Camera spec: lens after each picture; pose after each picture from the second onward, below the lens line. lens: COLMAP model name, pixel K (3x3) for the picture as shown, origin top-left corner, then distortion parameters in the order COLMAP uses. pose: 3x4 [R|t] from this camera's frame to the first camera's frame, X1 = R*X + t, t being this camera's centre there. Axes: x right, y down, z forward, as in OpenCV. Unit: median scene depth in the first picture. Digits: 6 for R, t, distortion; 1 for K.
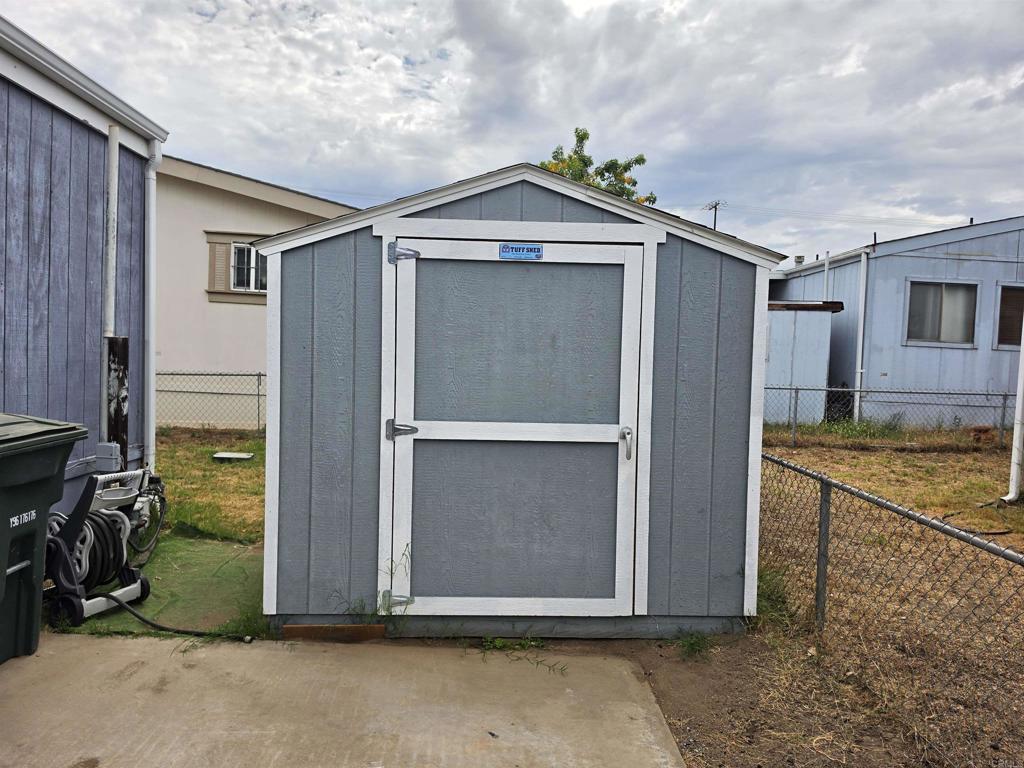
lens RADIAL K [[702.4, 0, 514.8], [0, 702.4, 384.4], [0, 0, 1]] dist [0.088982, -0.096564]
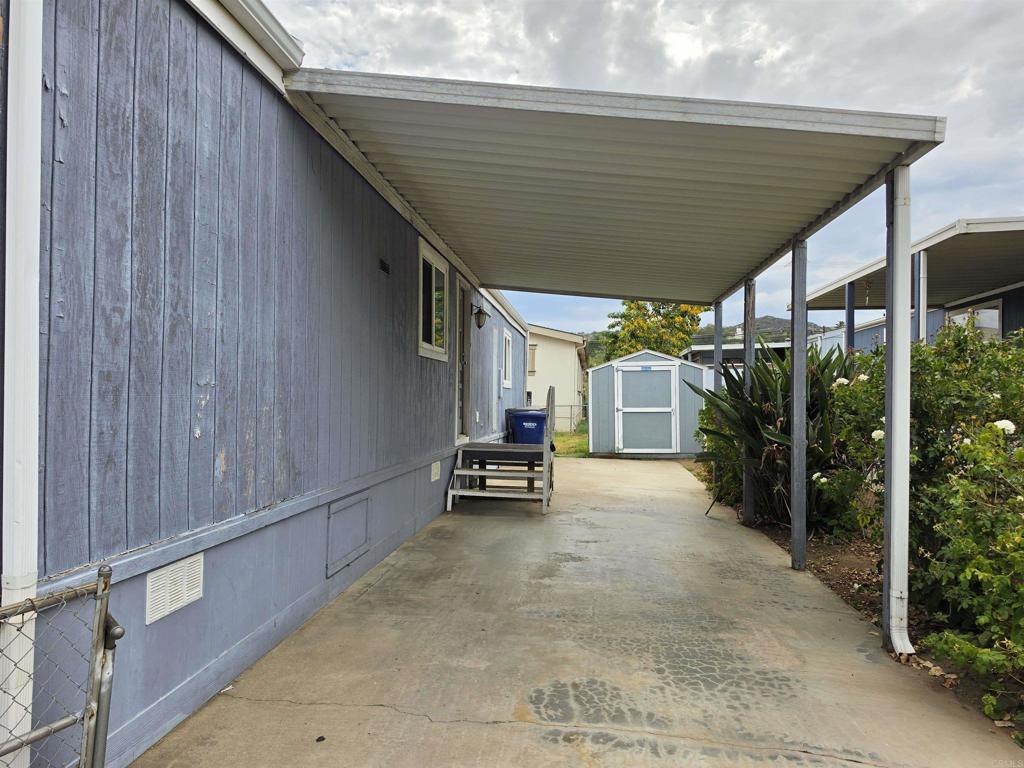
lens RADIAL K [[702.4, 0, 514.8], [0, 702.4, 384.4], [0, 0, 1]] dist [0.088982, -0.096564]
pose [[0.987299, -0.034433, -0.155097, -0.116816], [0.024922, 0.997711, -0.062857, 0.159738], [0.156906, 0.058194, 0.985898, -3.298804]]
